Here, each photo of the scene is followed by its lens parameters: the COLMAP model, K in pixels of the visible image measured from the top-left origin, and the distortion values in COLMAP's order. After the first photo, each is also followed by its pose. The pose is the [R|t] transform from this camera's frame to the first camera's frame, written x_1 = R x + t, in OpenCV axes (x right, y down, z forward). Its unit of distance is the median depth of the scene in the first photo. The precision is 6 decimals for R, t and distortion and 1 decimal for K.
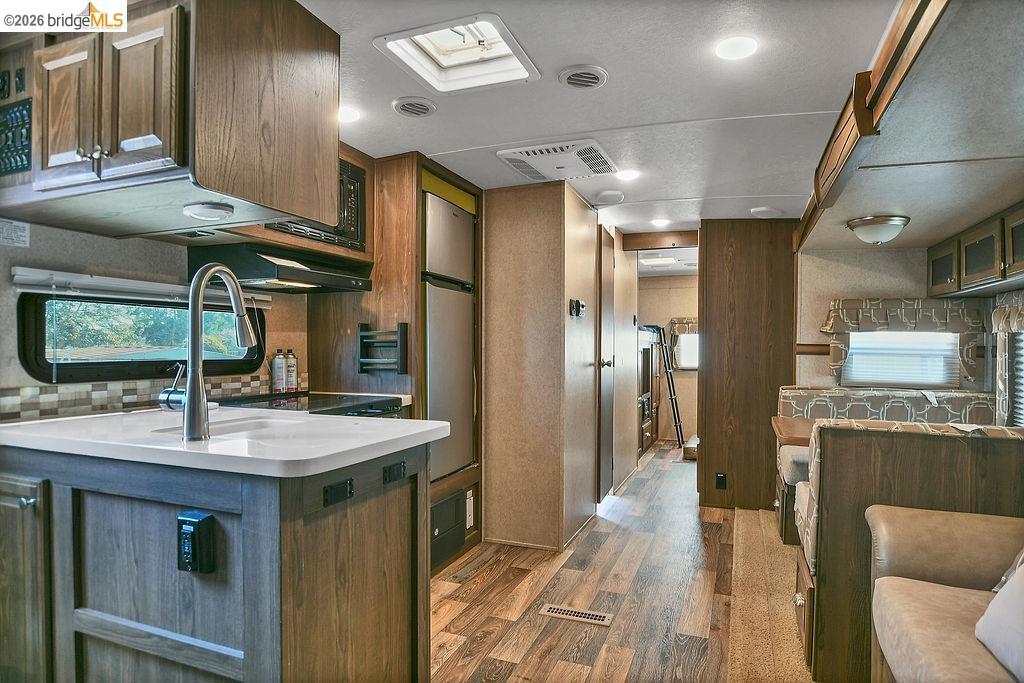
lens RADIAL K [[553.4, 0, 534.6], [0, 553.4, 340.6], [0, 0, 1]] dist [-0.023749, 0.007951]
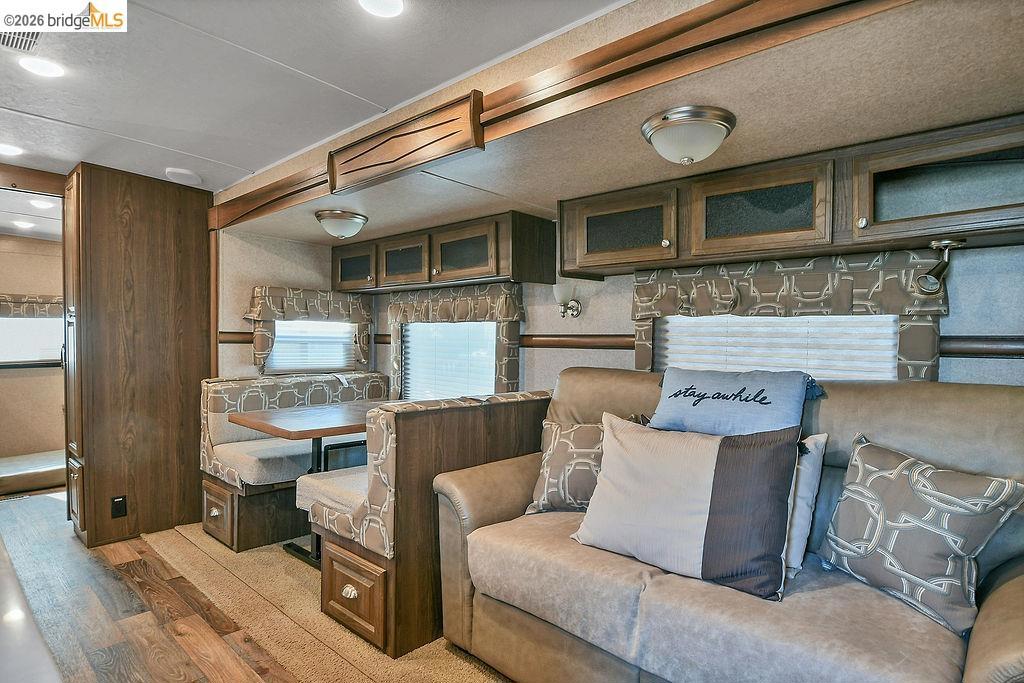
lens RADIAL K [[553.4, 0, 517.3], [0, 553.4, 343.7], [0, 0, 1]] dist [-0.023749, 0.007951]
pose [[0.374321, -0.014081, 0.927192, -0.189565], [-0.009783, 0.999769, 0.019133, 0.003759], [-0.927248, -0.016233, 0.374097, 0.220088]]
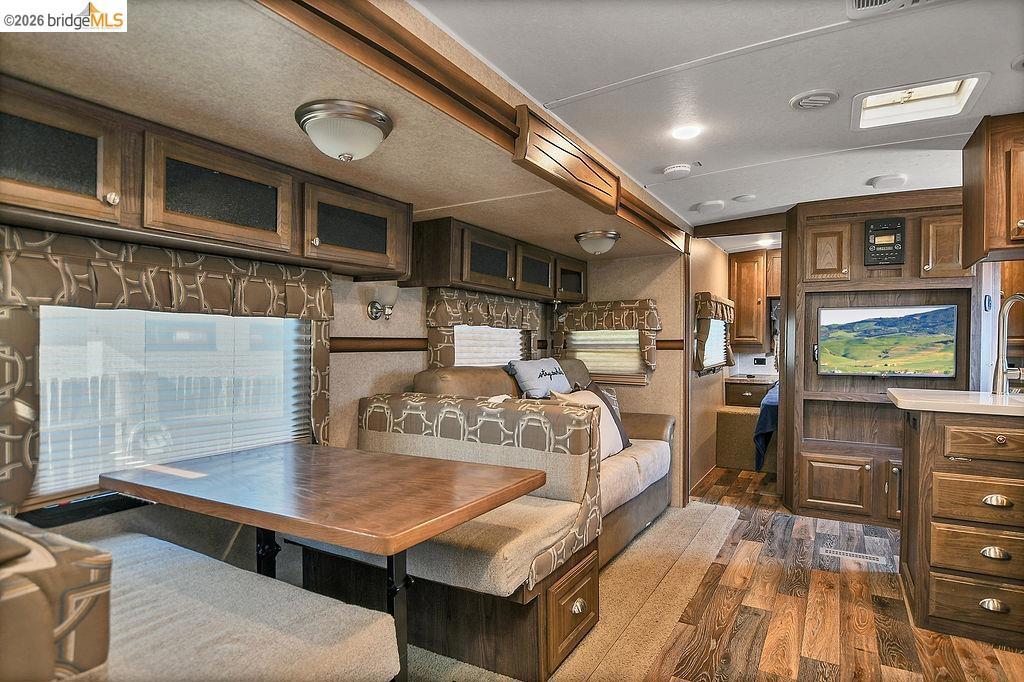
lens RADIAL K [[553.4, 0, 530.7], [0, 553.4, 353.8], [0, 0, 1]] dist [-0.023749, 0.007951]
pose [[-0.989002, -0.016952, 0.146929, 0.418198], [-0.014951, 0.999780, 0.014714, 0.019094], [-0.147146, 0.012356, -0.989038, 1.593900]]
